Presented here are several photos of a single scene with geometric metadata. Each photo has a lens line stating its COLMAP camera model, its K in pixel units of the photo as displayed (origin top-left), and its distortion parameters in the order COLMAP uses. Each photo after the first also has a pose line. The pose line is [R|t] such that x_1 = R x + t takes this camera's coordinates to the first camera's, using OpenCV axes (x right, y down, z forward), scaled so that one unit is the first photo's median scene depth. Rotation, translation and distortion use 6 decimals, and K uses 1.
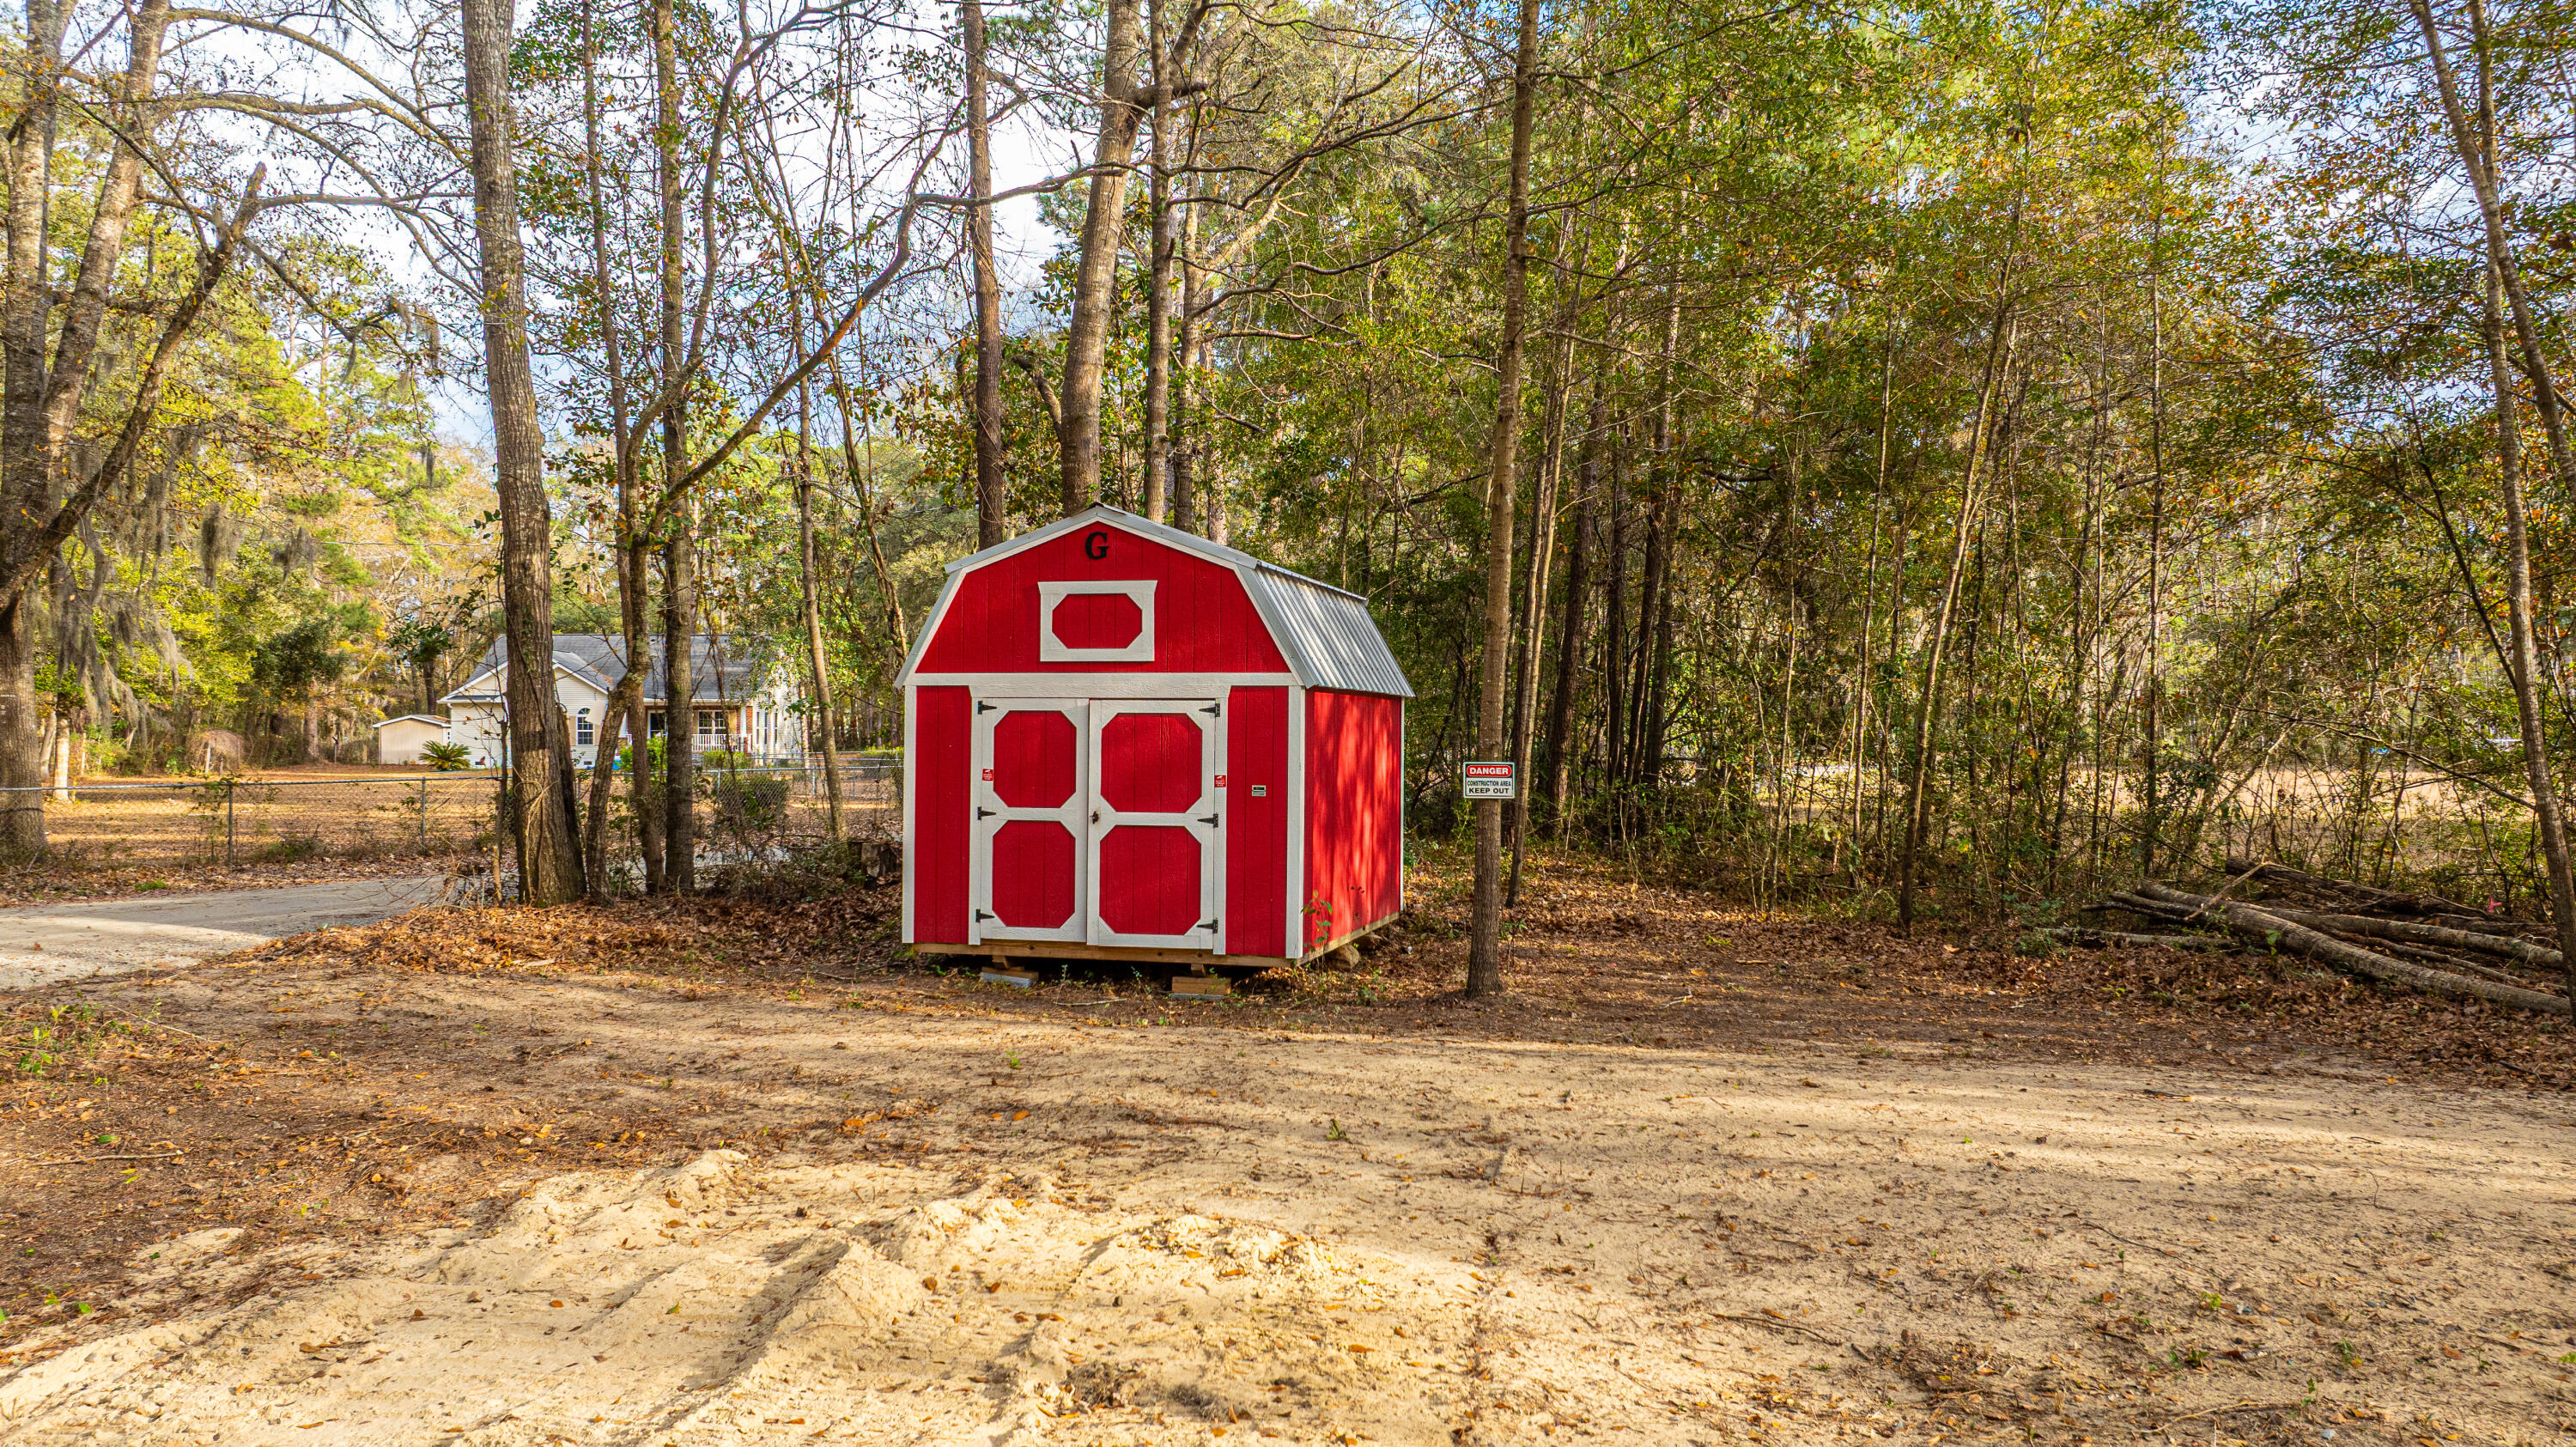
lens RADIAL K [[1788.5, 0, 1288.5], [0, 1788.5, 729.9], [0, 0, 1]] dist [-0.015432, -0.000342]
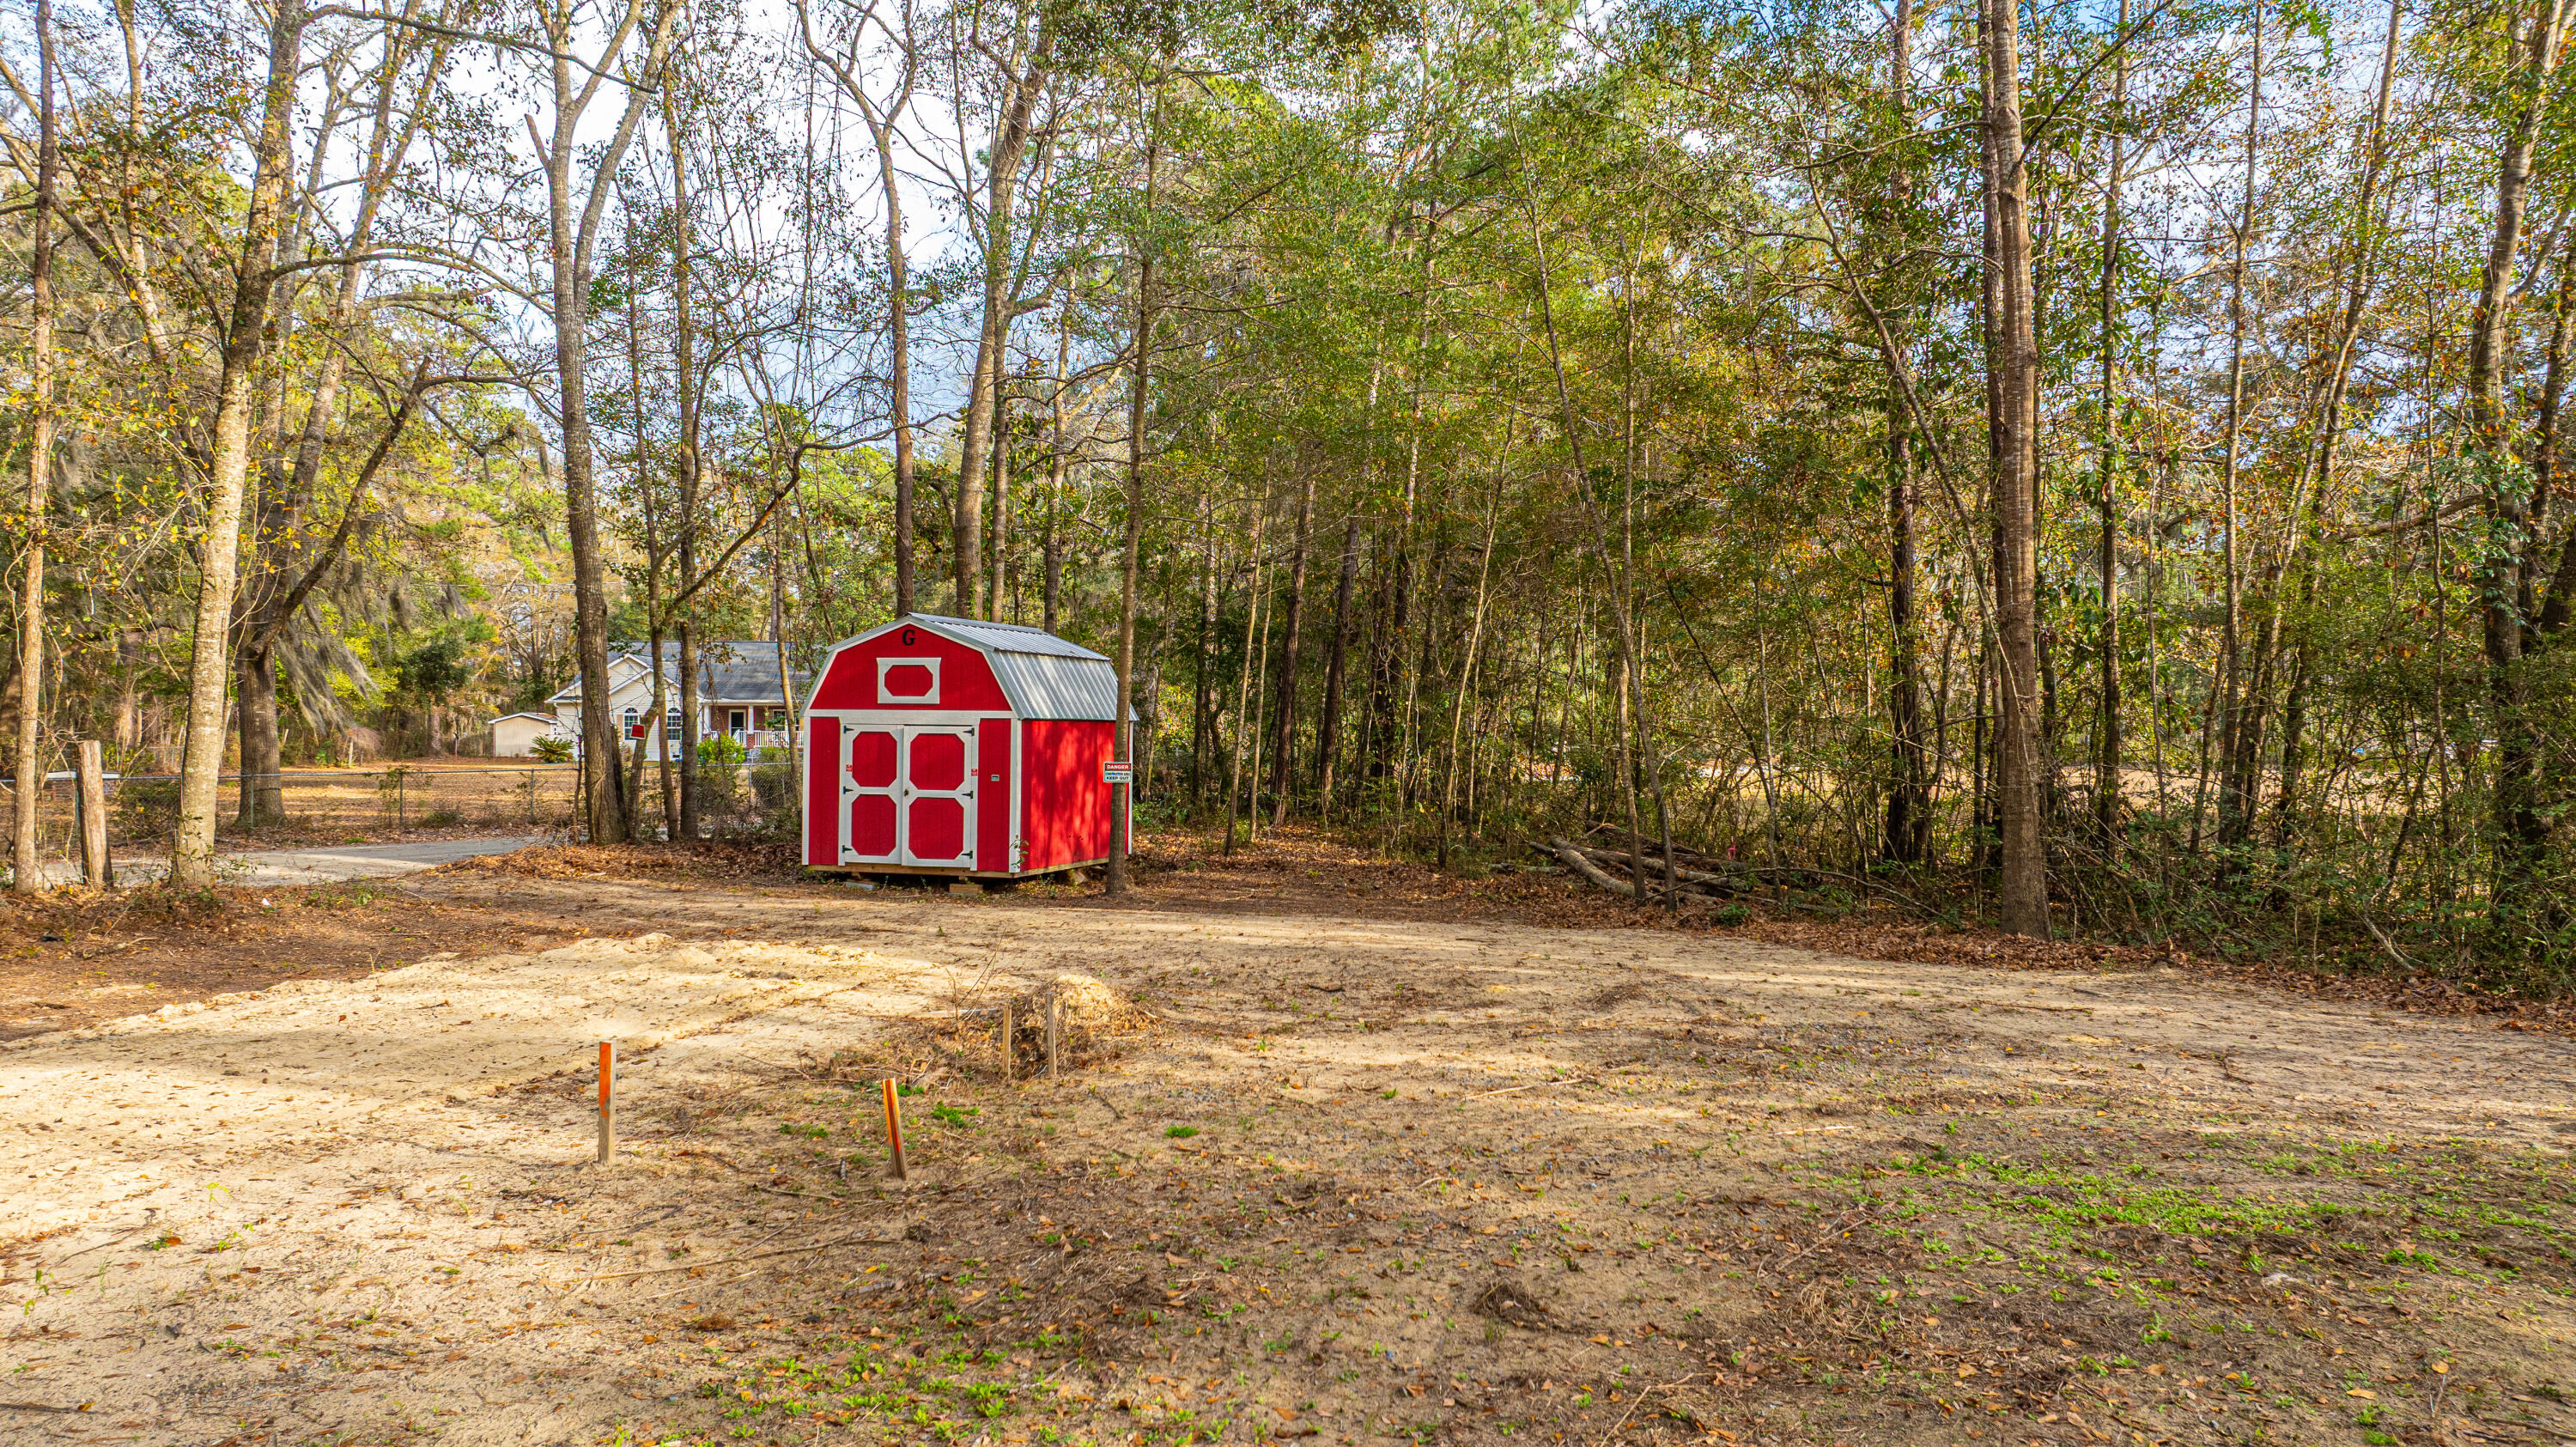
lens RADIAL K [[1788.5, 0, 1295.6], [0, 1788.5, 709.4], [0, 0, 1]] dist [-0.015432, -0.000342]
pose [[0.998844, 0.001809, -0.048029, 0.350775], [-0.002195, 0.999966, -0.007983, -0.019054], [0.048013, 0.008079, 0.998814, -0.721607]]
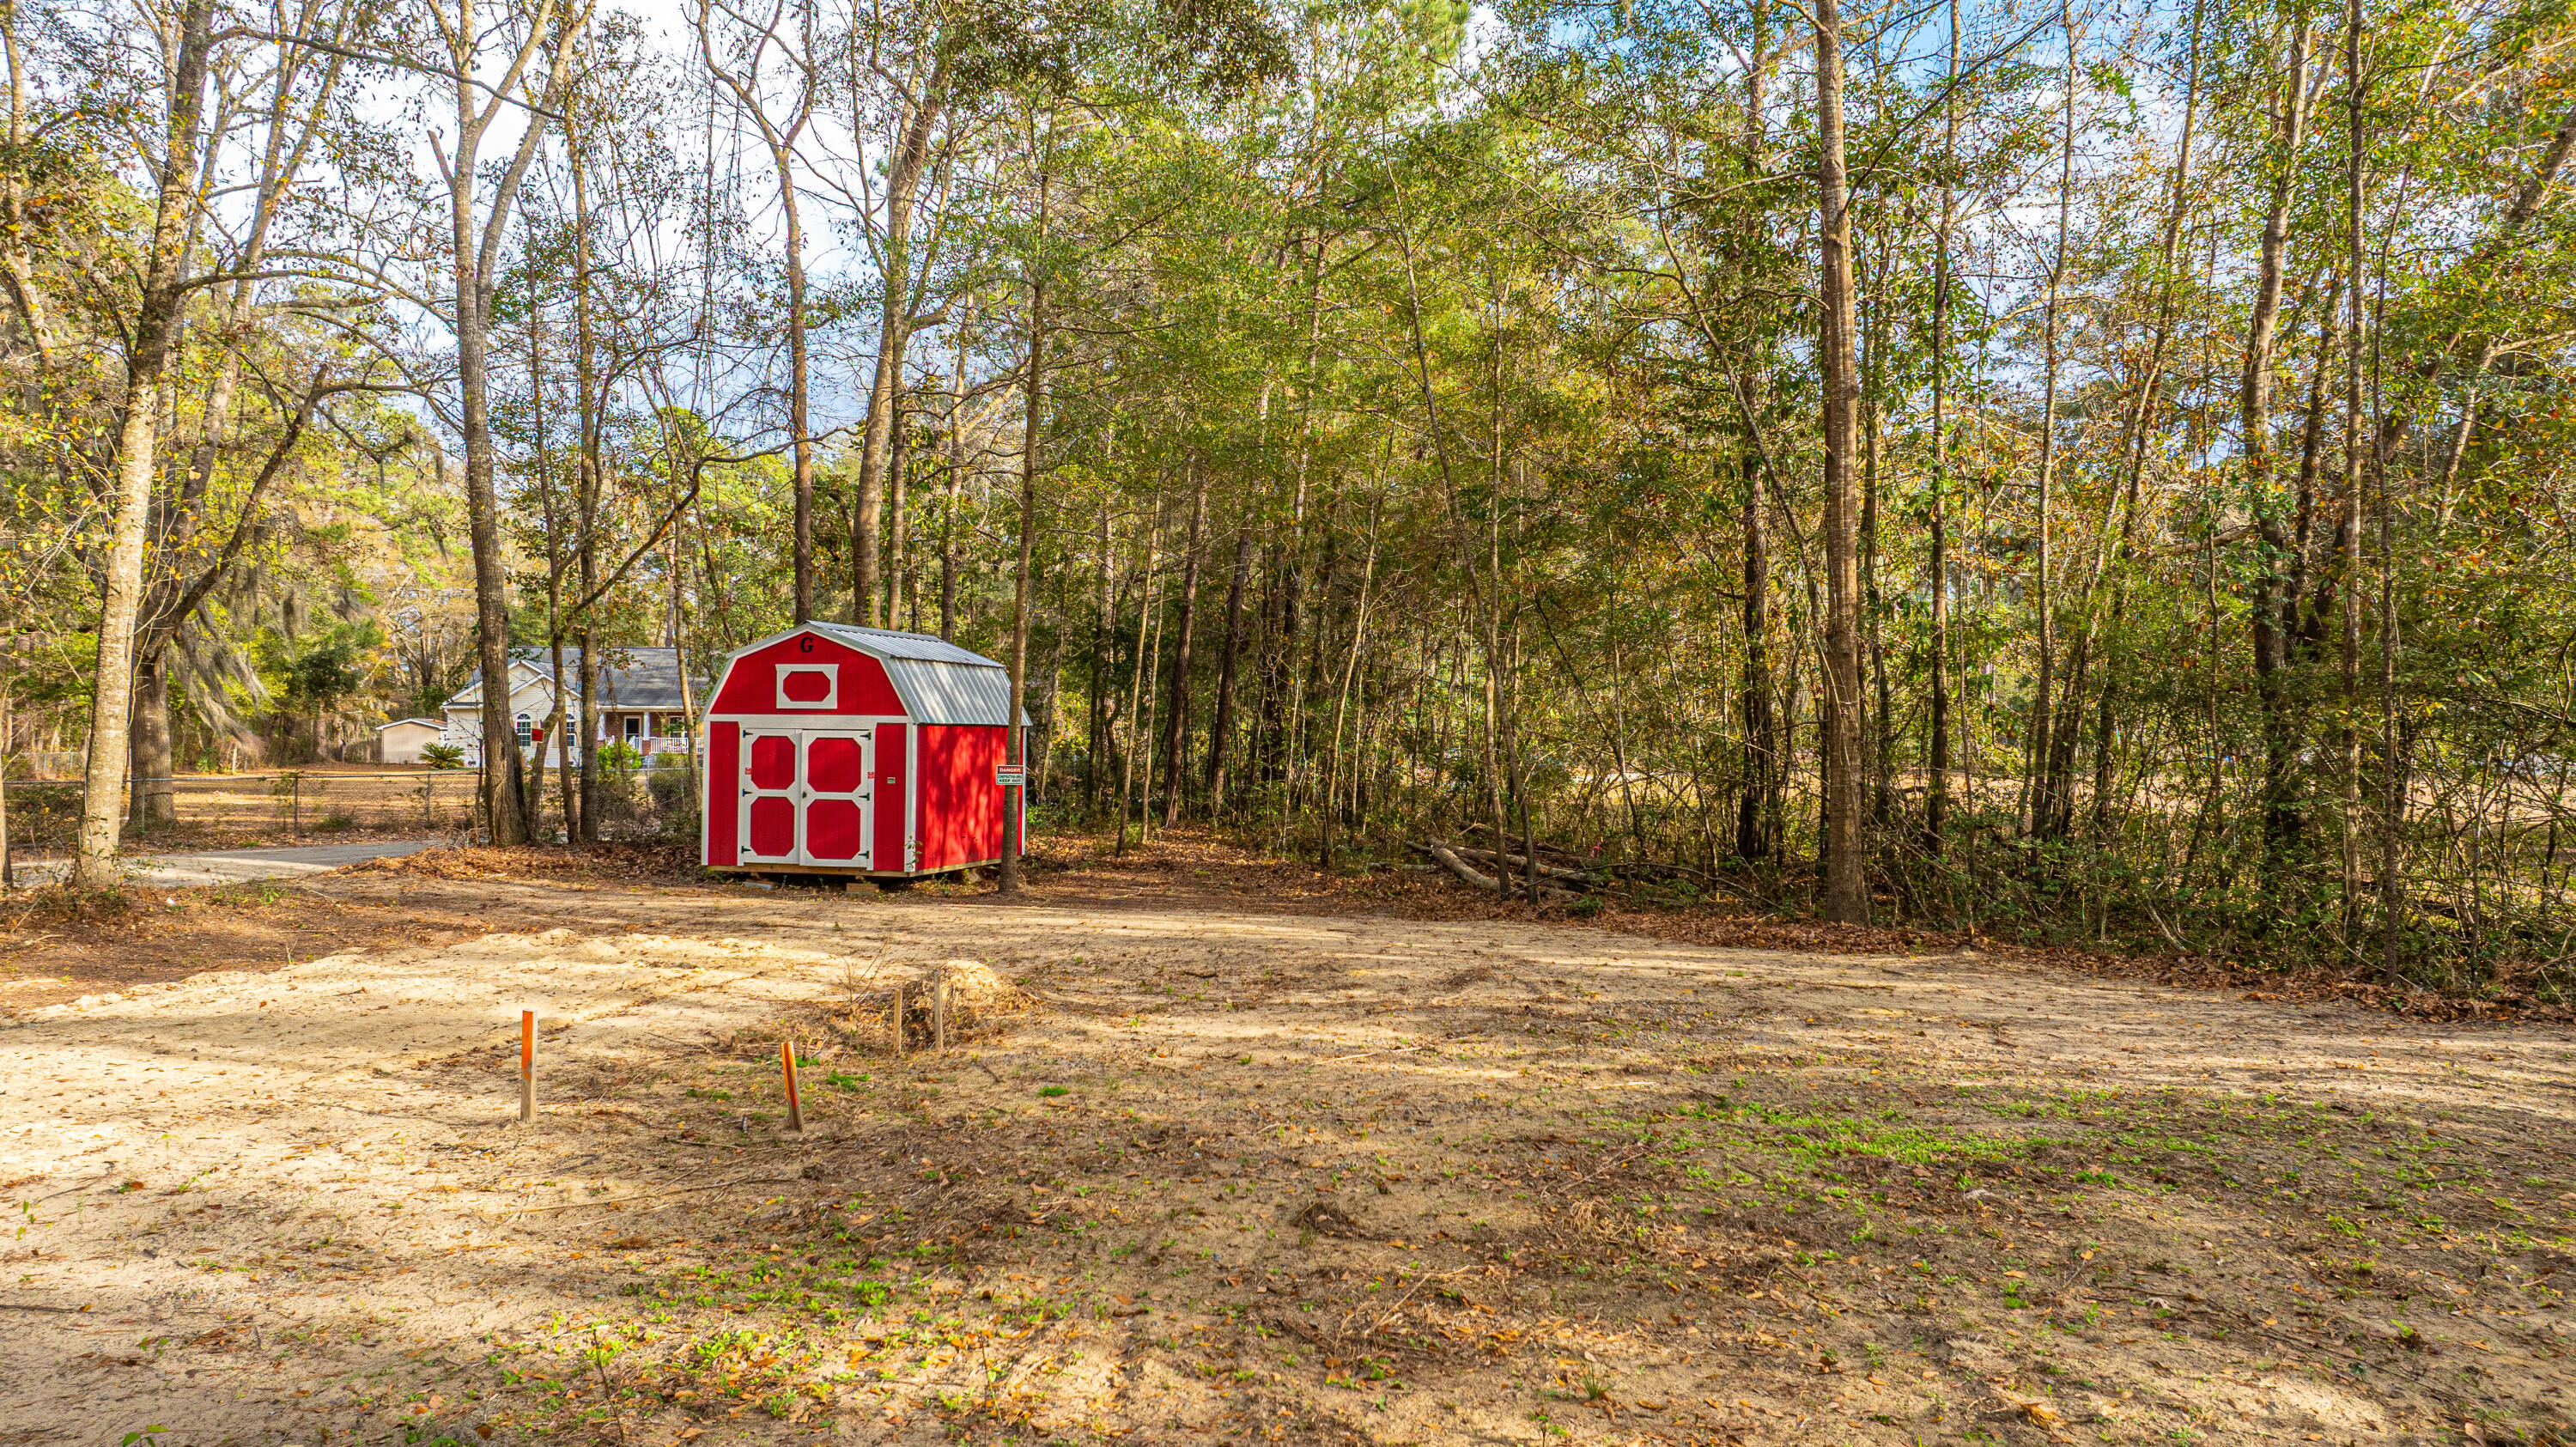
lens RADIAL K [[1788.5, 0, 1291.6], [0, 1788.5, 718.0], [0, 0, 1]] dist [-0.015432, -0.000342]
pose [[0.999990, 0.003196, 0.003154, 0.372241], [-0.003172, 0.999965, -0.007746, -0.016217], [-0.003178, 0.007736, 0.999965, -0.798160]]
